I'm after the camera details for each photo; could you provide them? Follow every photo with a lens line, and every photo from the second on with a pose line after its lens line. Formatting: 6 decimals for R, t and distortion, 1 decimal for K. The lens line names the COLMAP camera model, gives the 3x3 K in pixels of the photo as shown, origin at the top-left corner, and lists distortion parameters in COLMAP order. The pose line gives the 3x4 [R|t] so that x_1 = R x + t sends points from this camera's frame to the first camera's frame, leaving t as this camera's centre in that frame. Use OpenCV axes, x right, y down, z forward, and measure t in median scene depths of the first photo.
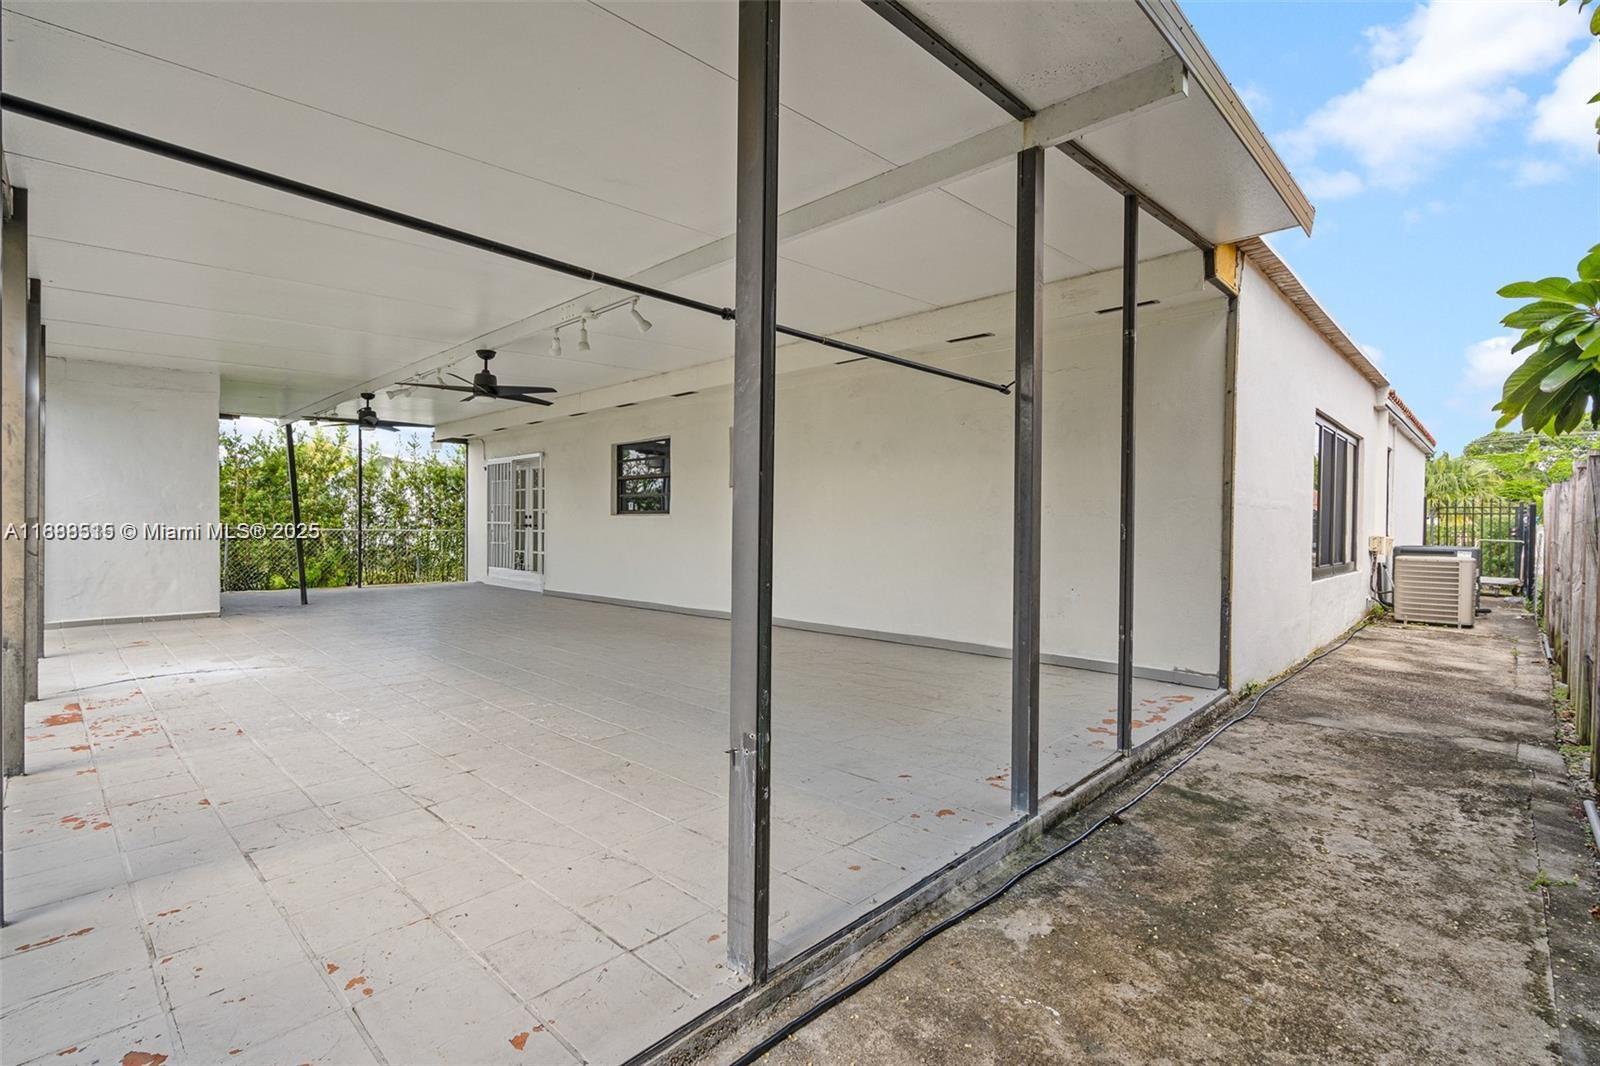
lens RADIAL K [[732.9, 0, 797.1], [0, 732.9, 526.9], [0, 0, 1]] dist [-0.003043, 0.001059]
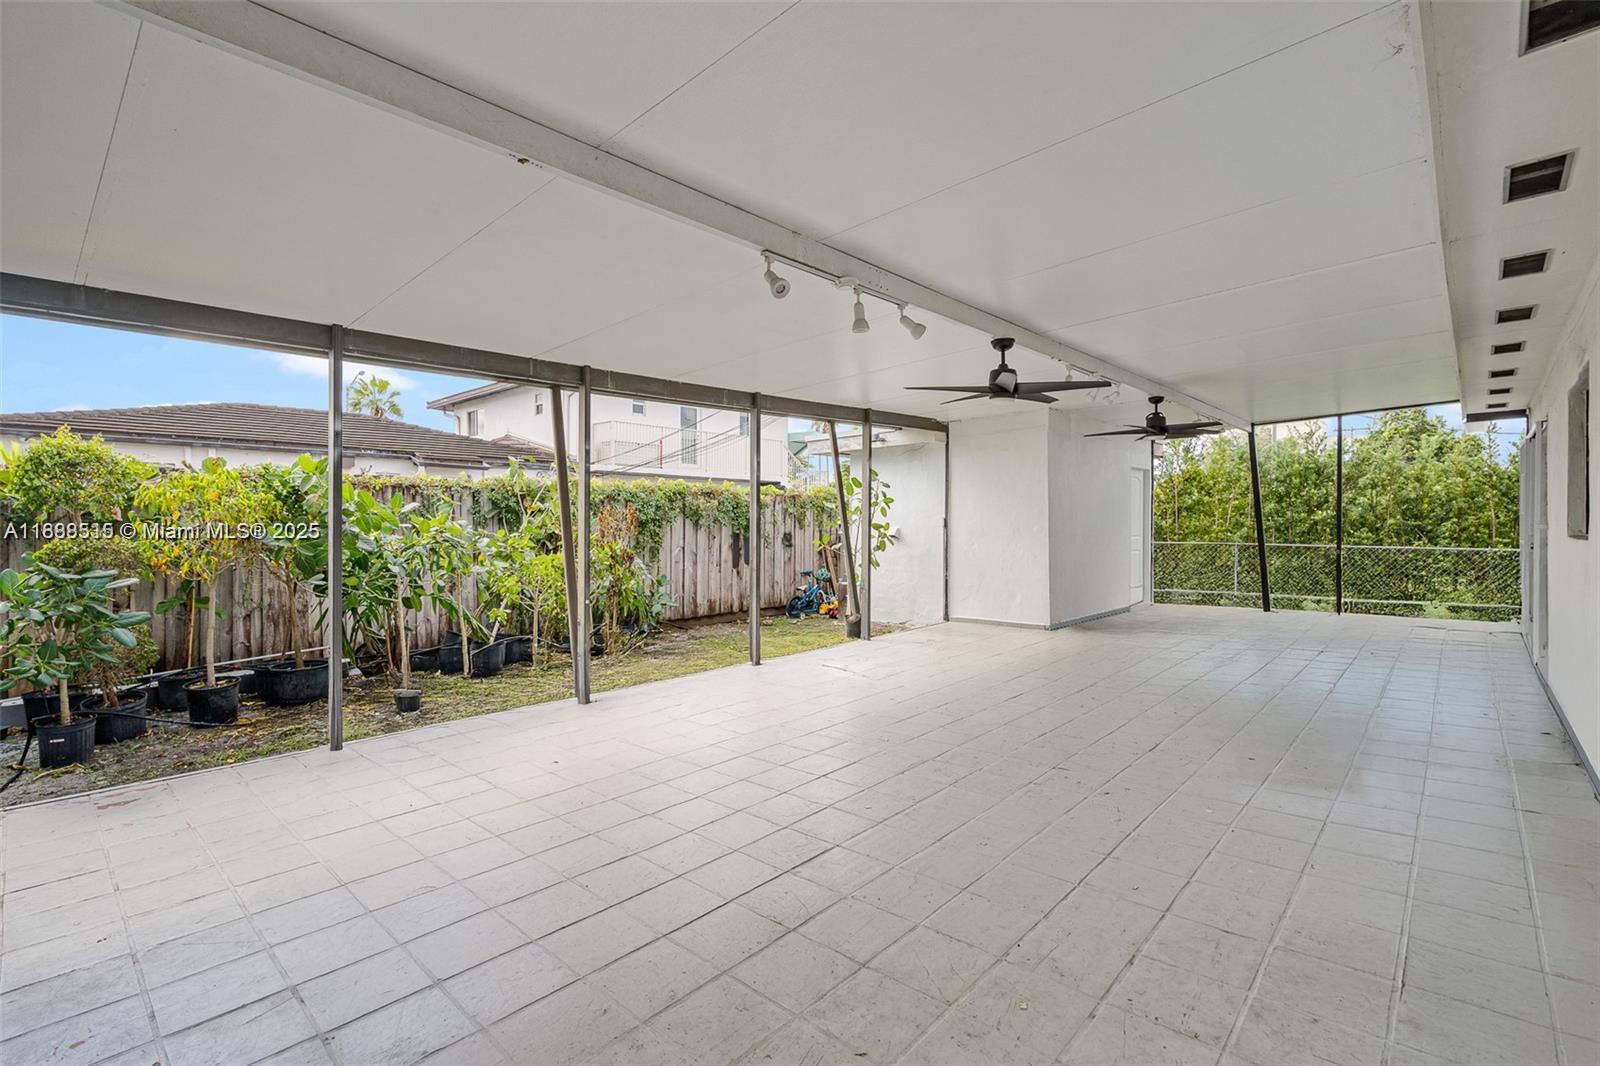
lens RADIAL K [[724.0, 0, 796.9], [0, 724.0, 520.0], [0, 0, 1]] dist [-0.001945, 0.000671]
pose [[0.021558, -0.014591, -0.999661, 0.182950], [0.000621, 0.999893, -0.014581, -0.016554], [0.999767, -0.000306, 0.021565, 0.390156]]
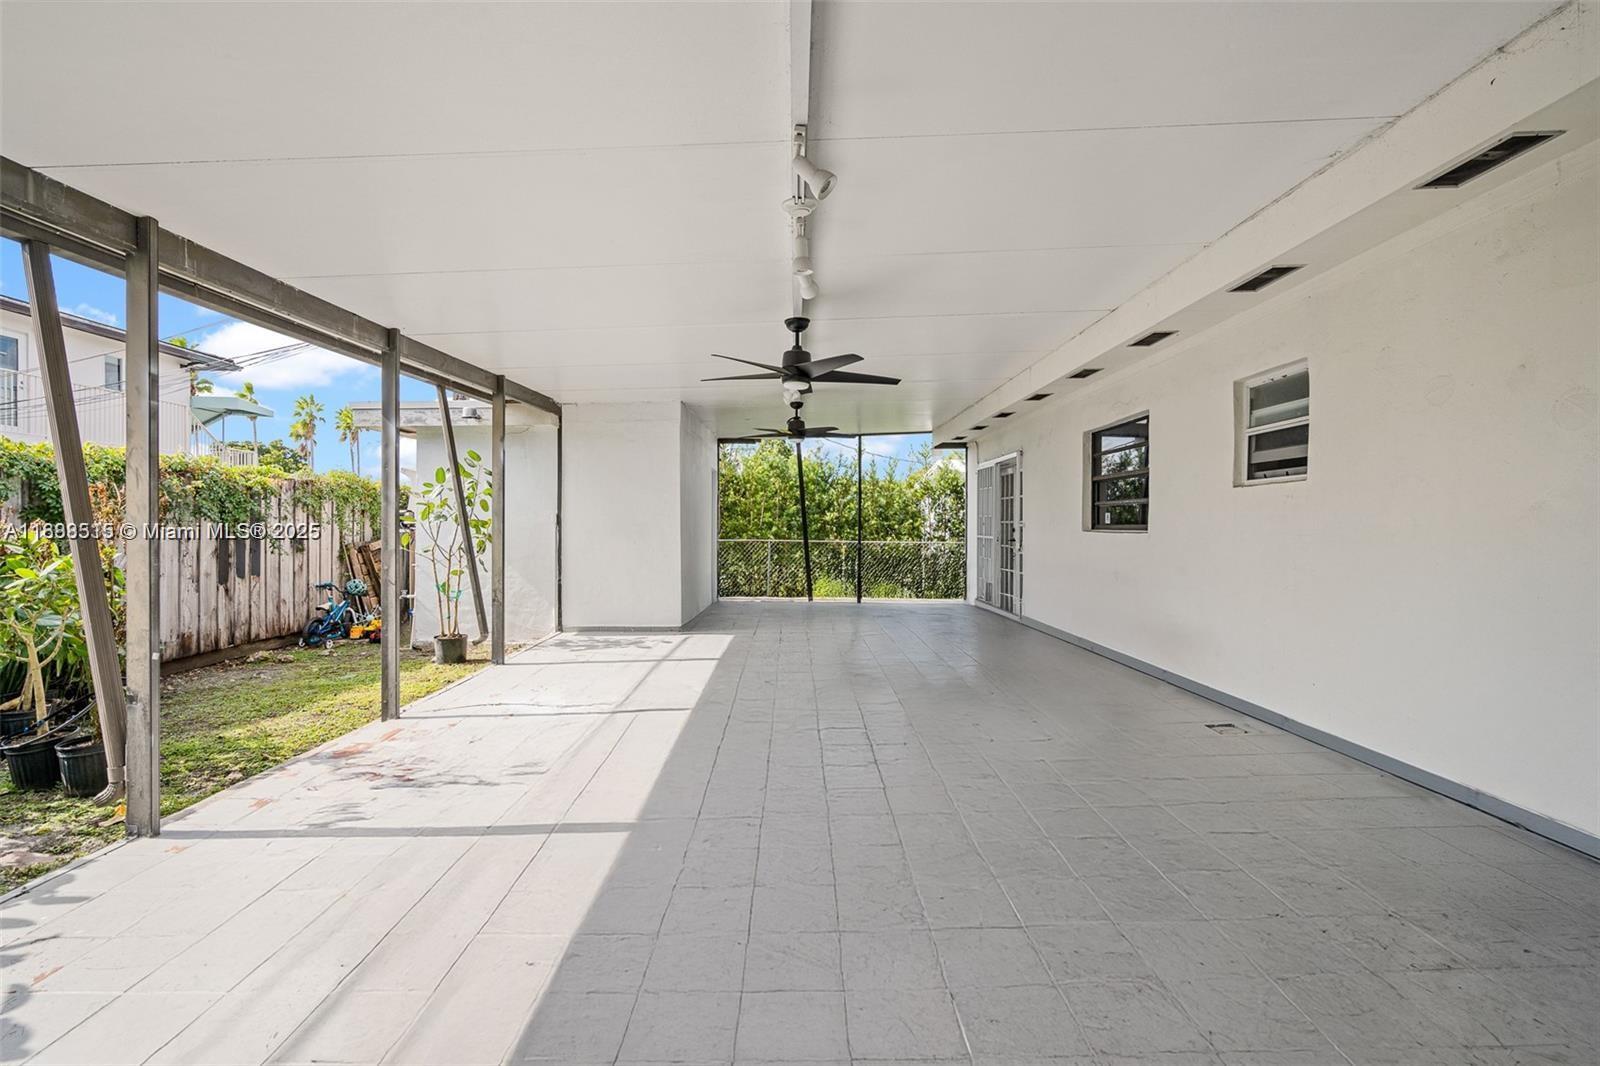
lens RADIAL K [[725.8, 0, 795.1], [0, 725.8, 533.6], [0, 0, 1]] dist [-0.015023, 0.000657]
pose [[0.697202, 0.002580, -0.716870, 0.049112], [0.001875, 0.999984, 0.005423, -0.014829], [0.716872, -0.005124, 0.697186, 0.251940]]
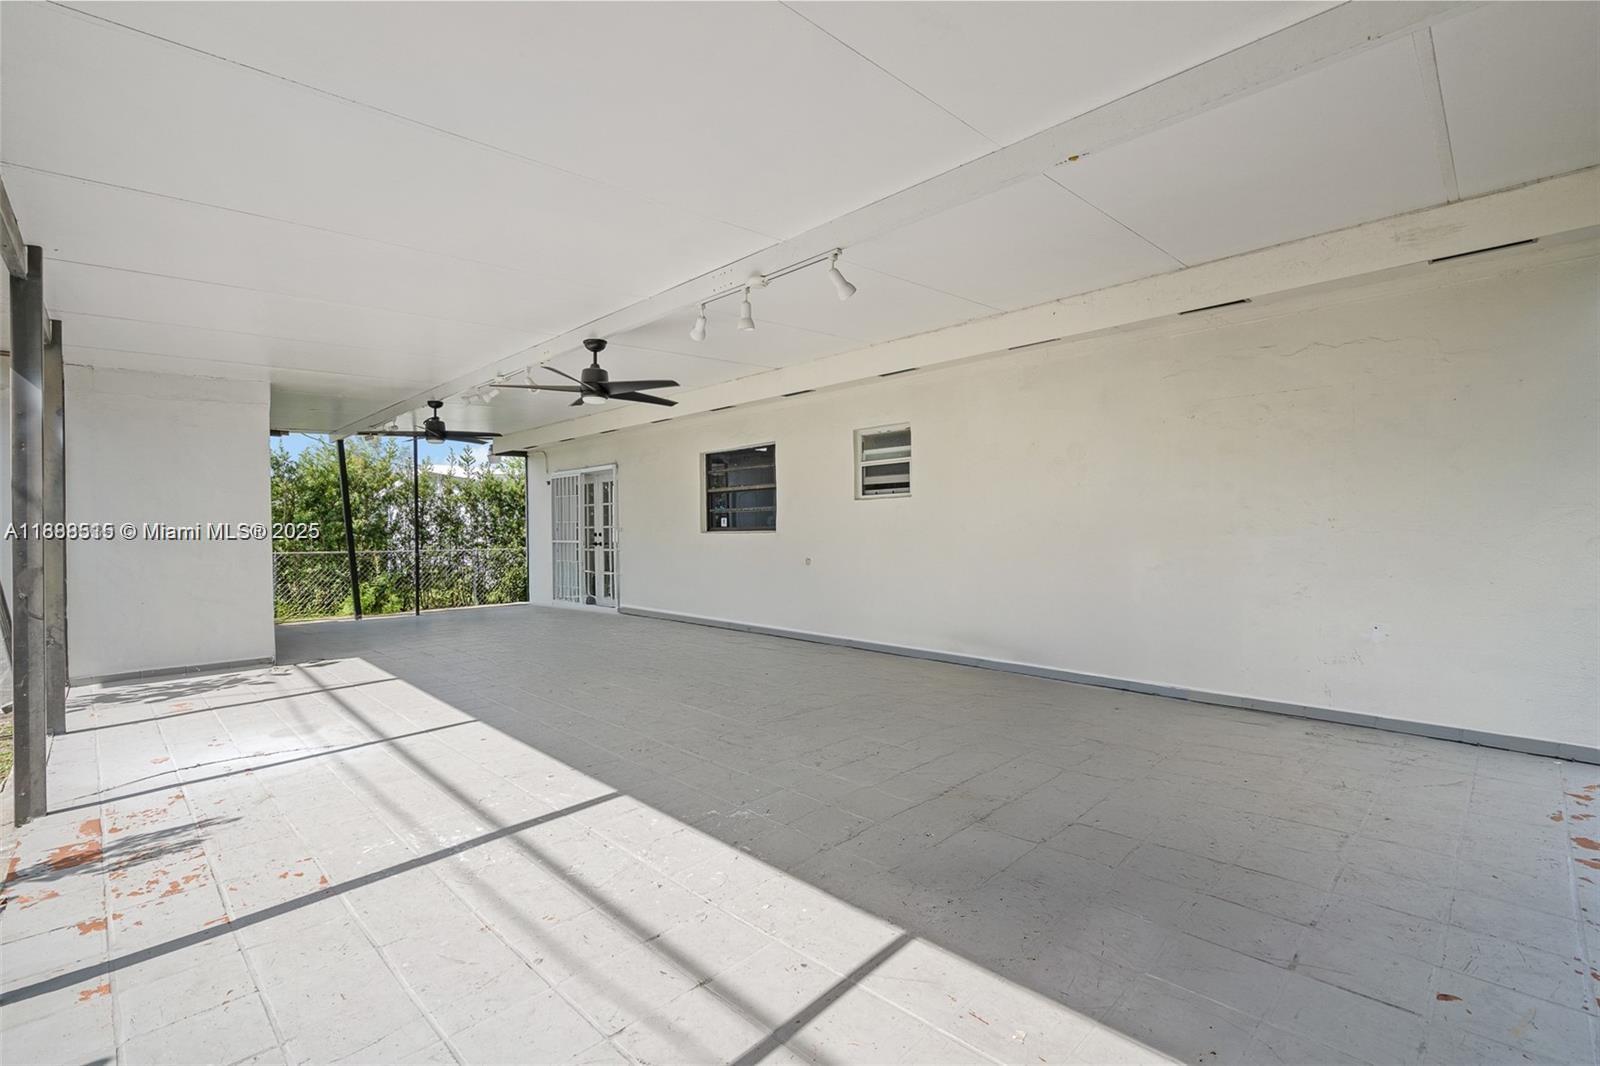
lens RADIAL K [[718.1, 0, 800.2], [0, 718.1, 525.2], [0, 0, 1]] dist [-0.003347, 0.000438]
pose [[0.999530, -0.020673, -0.022625, -0.094187], [0.020475, 0.999750, -0.008945, -0.012348], [0.022804, 0.008477, 0.999704, 0.108105]]
